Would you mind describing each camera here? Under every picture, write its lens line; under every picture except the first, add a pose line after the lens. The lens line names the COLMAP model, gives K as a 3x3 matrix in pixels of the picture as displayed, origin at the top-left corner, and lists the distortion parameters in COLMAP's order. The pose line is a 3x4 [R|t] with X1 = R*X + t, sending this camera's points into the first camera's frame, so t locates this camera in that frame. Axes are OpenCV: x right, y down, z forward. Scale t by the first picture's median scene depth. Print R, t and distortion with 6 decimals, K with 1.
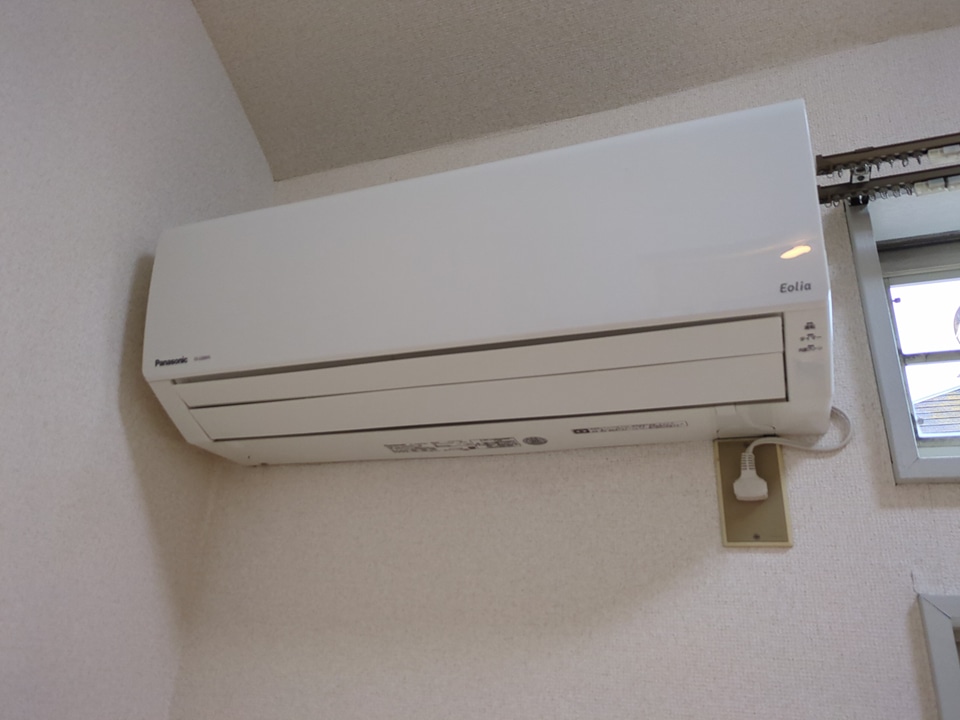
lens RADIAL K [[716.6, 0, 486.7], [0, 716.6, 358.8], [0, 0, 1]] dist [0.034893, -0.019975]
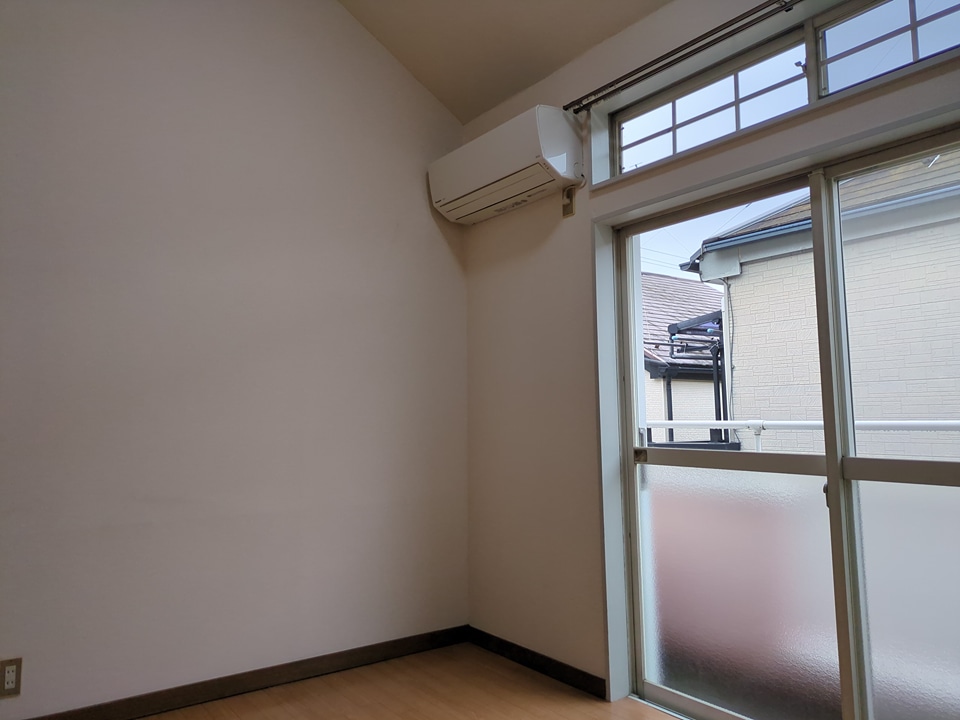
lens RADIAL K [[725.7, 0, 475.3], [0, 725.7, 337.0], [0, 0, 1]] dist [0.048517, -0.007373]
pose [[0.827053, -0.120893, -0.548970, 1.810678], [0.268923, 0.942684, 0.197551, -0.030539], [0.493623, -0.311016, 0.812161, -2.342773]]
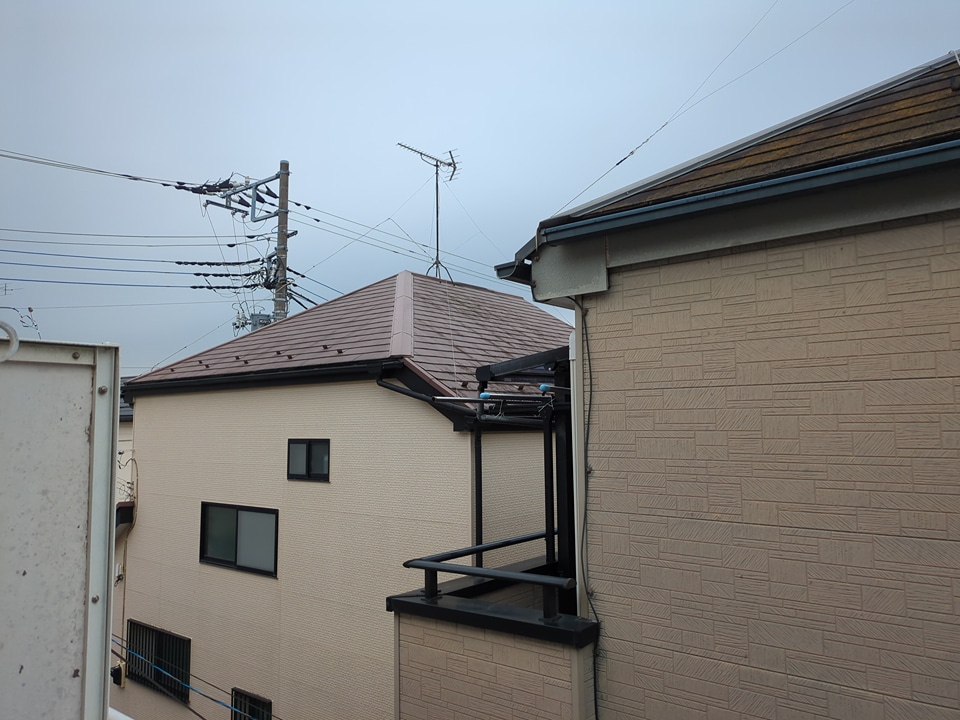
lens RADIAL K [[725.7, 0, 475.3], [0, 725.7, 337.0], [0, 0, 1]] dist [0.048517, -0.007373]
pose [[0.938177, -0.099733, -0.331476, 1.361824], [0.186996, 0.951867, 0.242862, 0.261027], [0.291300, -0.289832, 0.911670, -0.893664]]
